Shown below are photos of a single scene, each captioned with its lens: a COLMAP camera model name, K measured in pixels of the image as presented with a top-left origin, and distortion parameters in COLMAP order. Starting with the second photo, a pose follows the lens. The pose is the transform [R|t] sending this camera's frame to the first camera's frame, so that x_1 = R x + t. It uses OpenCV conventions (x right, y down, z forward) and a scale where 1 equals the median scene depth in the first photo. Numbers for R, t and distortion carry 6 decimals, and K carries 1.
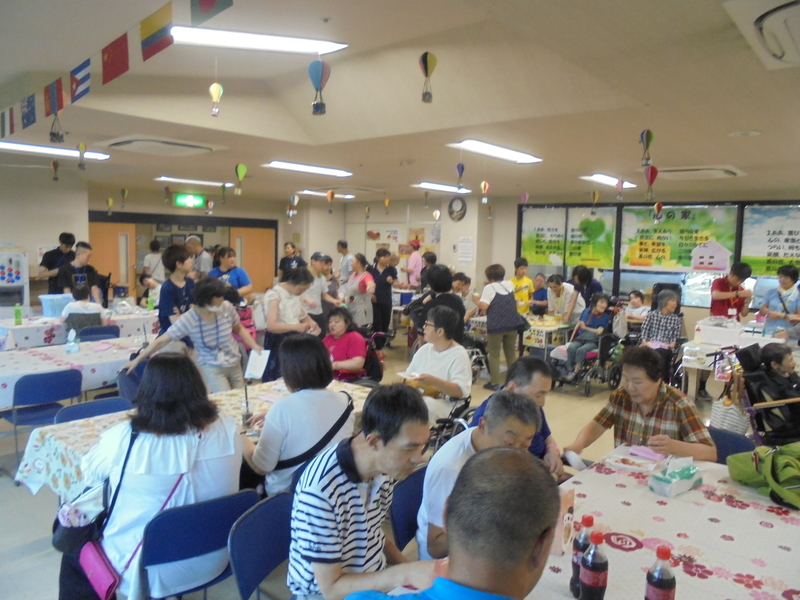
lens RADIAL K [[601.7, 0, 396.9], [0, 601.7, 297.5], [0, 0, 1]] dist [-0.136501, 0.112503]
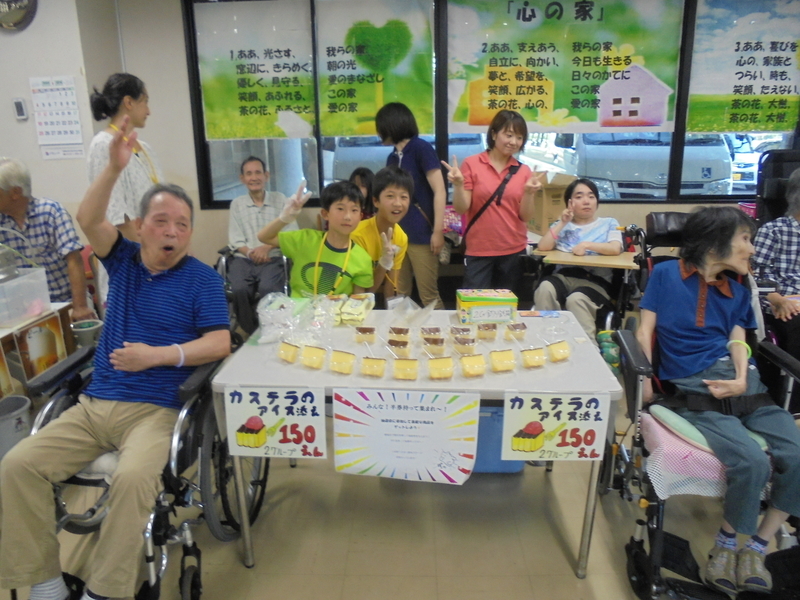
lens RADIAL K [[601.7, 0, 396.9], [0, 601.7, 297.5], [0, 0, 1]] dist [-0.136501, 0.112503]
pose [[0.766431, -0.210494, 0.606857, 0.040973], [0.095842, 0.971680, 0.215993, -0.030383], [-0.635136, -0.107382, 0.764900, 0.687667]]
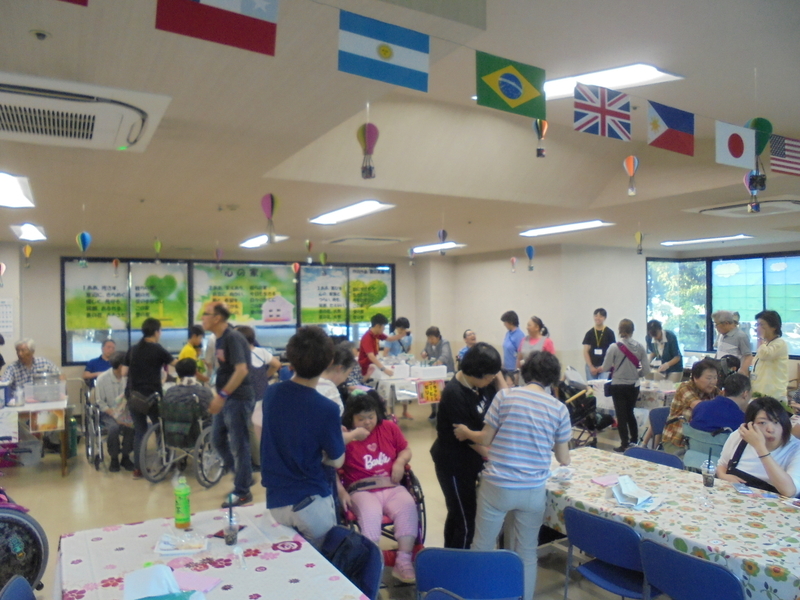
lens RADIAL K [[601.7, 0, 396.9], [0, 601.7, 297.5], [0, 0, 1]] dist [-0.136501, 0.112503]
pose [[0.334377, -0.020715, 0.942212, -0.448619], [0.105788, 0.994265, -0.015683, -0.048294], [-0.936483, 0.104918, 0.334651, 0.372217]]
